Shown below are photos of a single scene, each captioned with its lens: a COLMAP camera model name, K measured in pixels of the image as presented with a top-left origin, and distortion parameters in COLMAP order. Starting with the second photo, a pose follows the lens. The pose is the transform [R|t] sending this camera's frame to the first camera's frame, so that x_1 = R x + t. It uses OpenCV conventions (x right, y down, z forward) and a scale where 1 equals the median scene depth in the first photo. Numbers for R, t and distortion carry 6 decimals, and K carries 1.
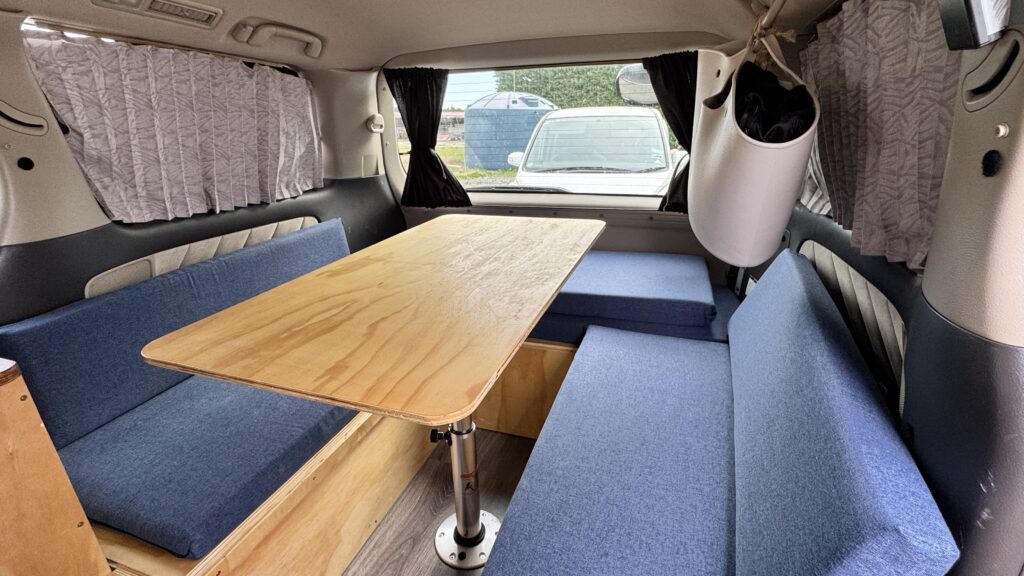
lens RADIAL K [[487.0, 0, 512.0], [0, 487.0, 288.0], [0, 0, 1]] dist [-0.018126, 0.012991]
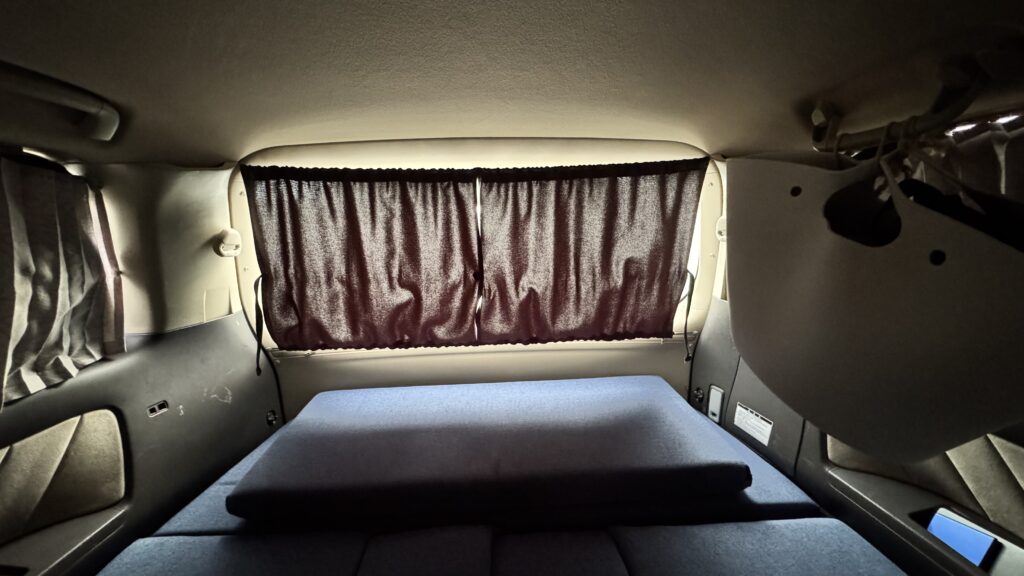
lens RADIAL K [[402.0, 0, 512.0], [0, 402.0, 288.0], [0, 0, 1]] dist [0.000165, 0.000135]
pose [[0.908264, -0.073870, 0.411826, -0.180709], [0.143810, 0.979439, -0.141483, -0.164889], [-0.392907, 0.187729, 0.900212, 0.414674]]
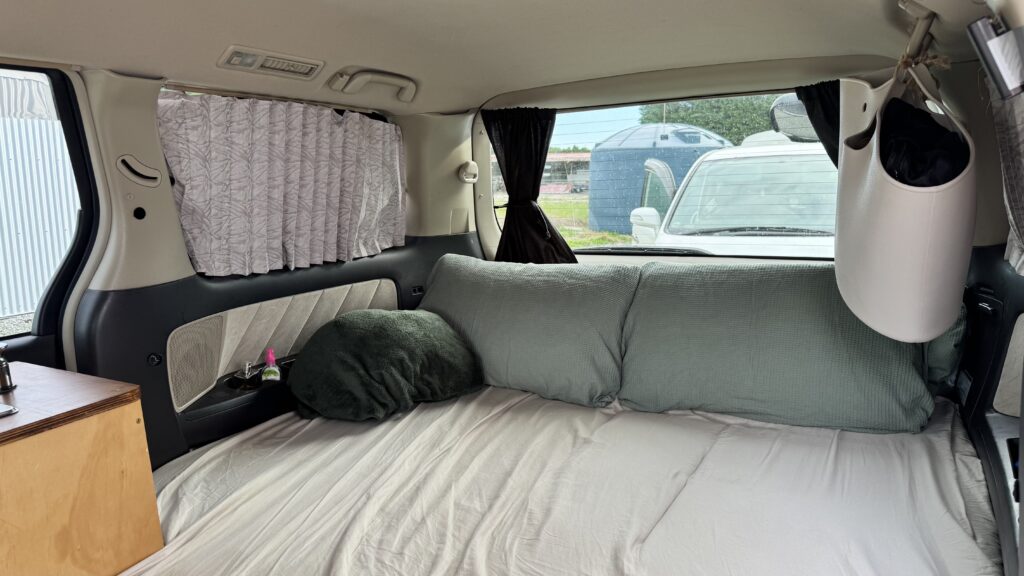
lens RADIAL K [[745.0, 0, 512.0], [0, 745.0, 288.0], [0, 0, 1]] dist [0.075014, -0.000422]
pose [[0.980043, 0.015742, -0.198160, 0.060252], [-0.048715, 0.985482, -0.162640, 0.075205], [0.192723, 0.169048, 0.966582, -0.231326]]
